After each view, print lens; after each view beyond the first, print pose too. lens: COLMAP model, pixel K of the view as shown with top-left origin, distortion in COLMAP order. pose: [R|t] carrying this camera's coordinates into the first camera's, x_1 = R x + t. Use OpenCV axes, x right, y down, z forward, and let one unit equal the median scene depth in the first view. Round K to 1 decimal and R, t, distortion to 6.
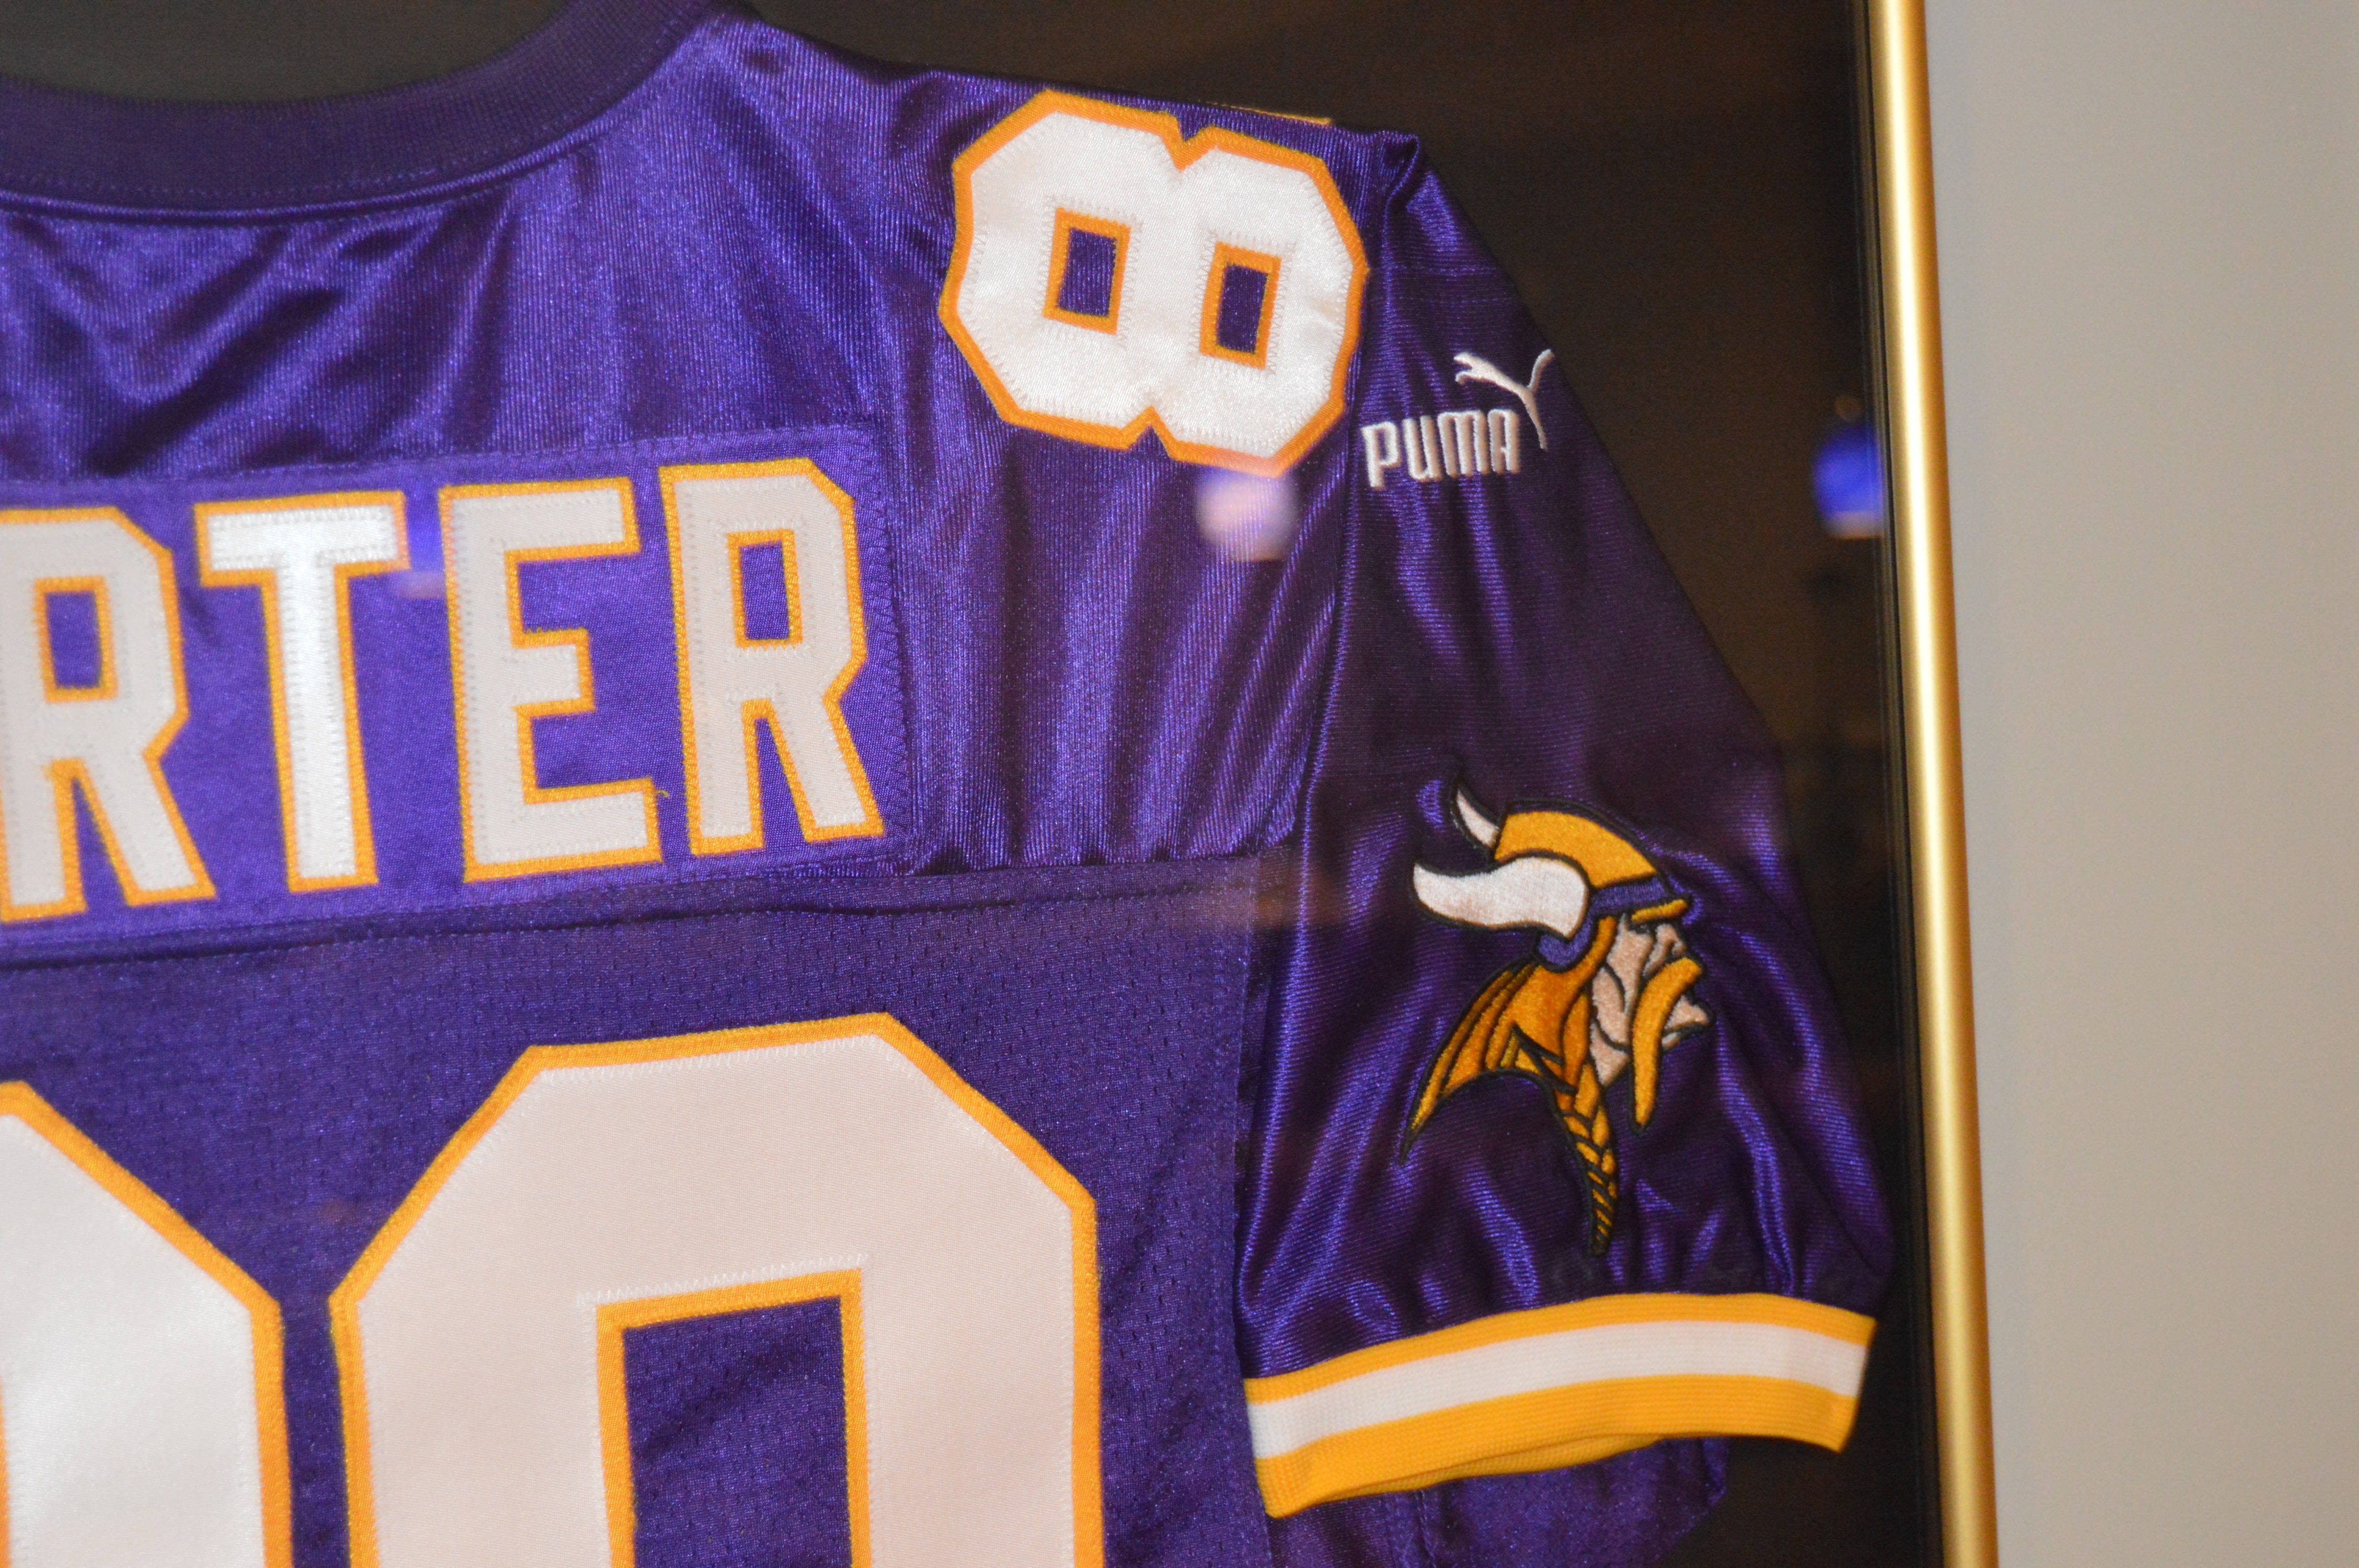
lens RADIAL K [[4476.3, 0, 1179.5], [0, 4476.3, 784.0], [0, 0, 1]] dist [-0.015327, -0.135607]
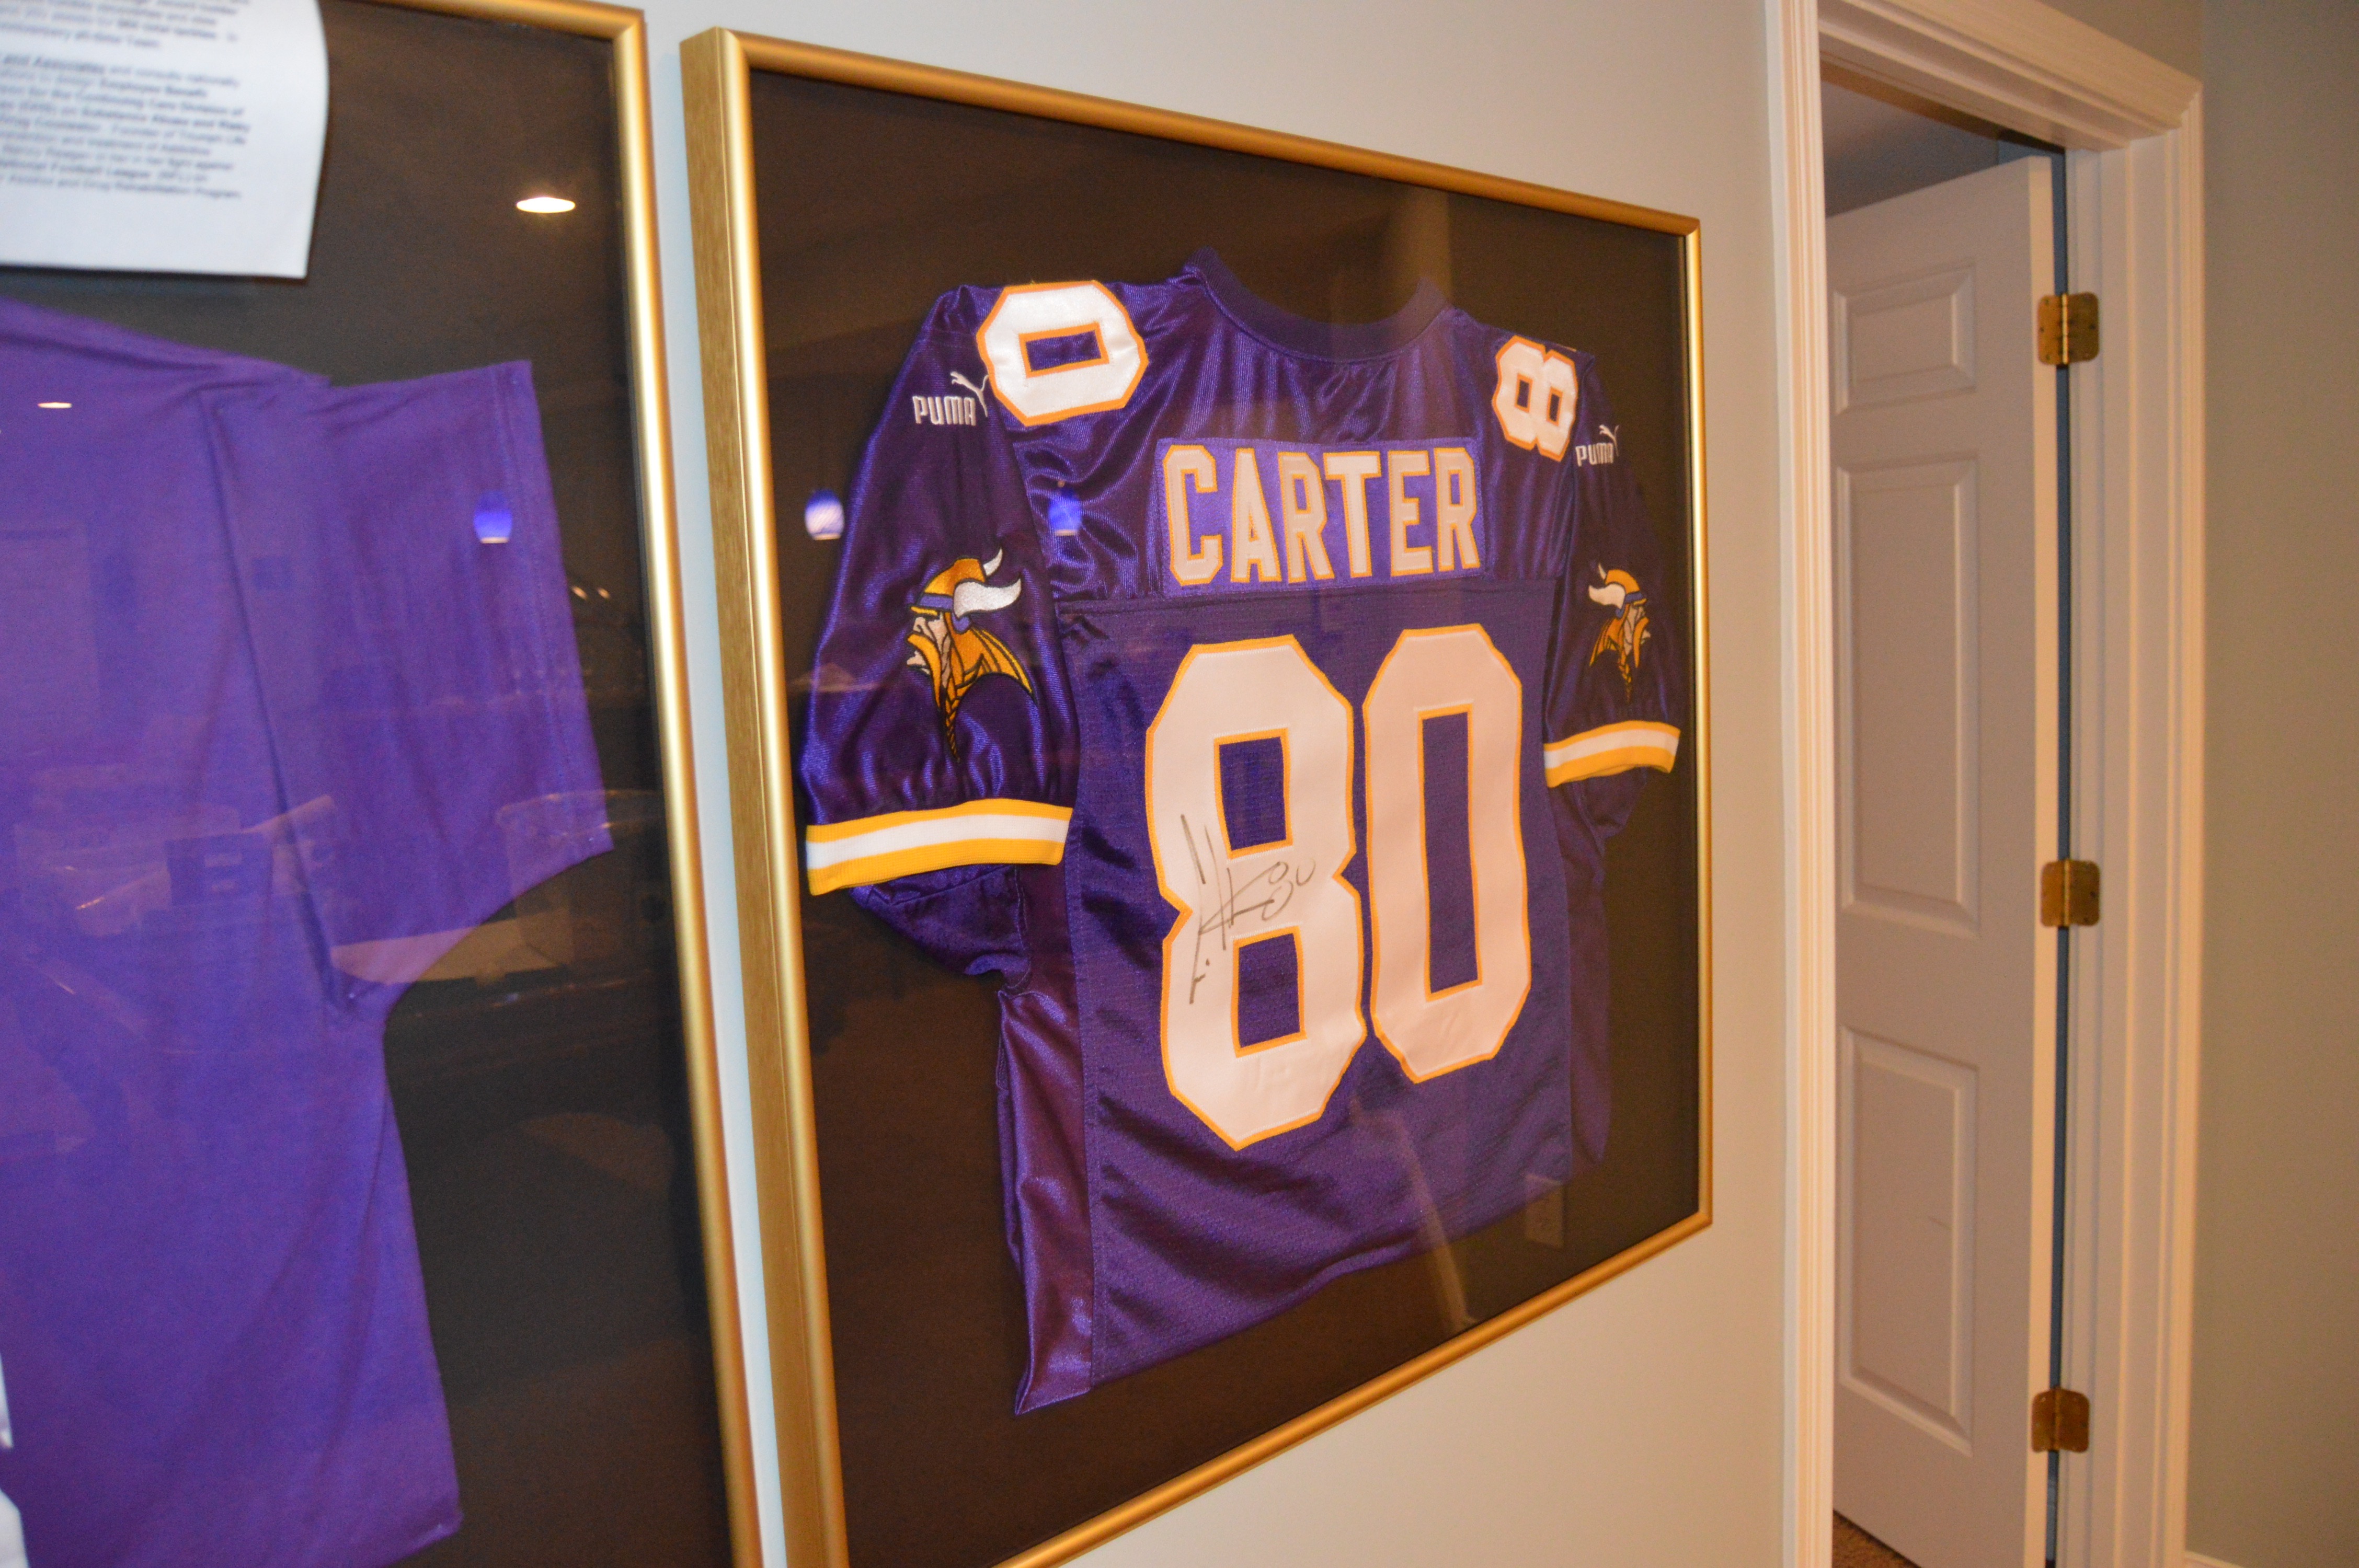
lens RADIAL K [[1852.5, 0, 1179.5], [0, 1852.5, 784.0], [0, 0, 1]] dist [-0.079899, 0.011926]
pose [[0.965250, -0.020154, 0.260549, -0.629395], [0.003709, 0.997978, 0.063454, 0.082522], [-0.261300, -0.060283, 0.963373, -0.224812]]
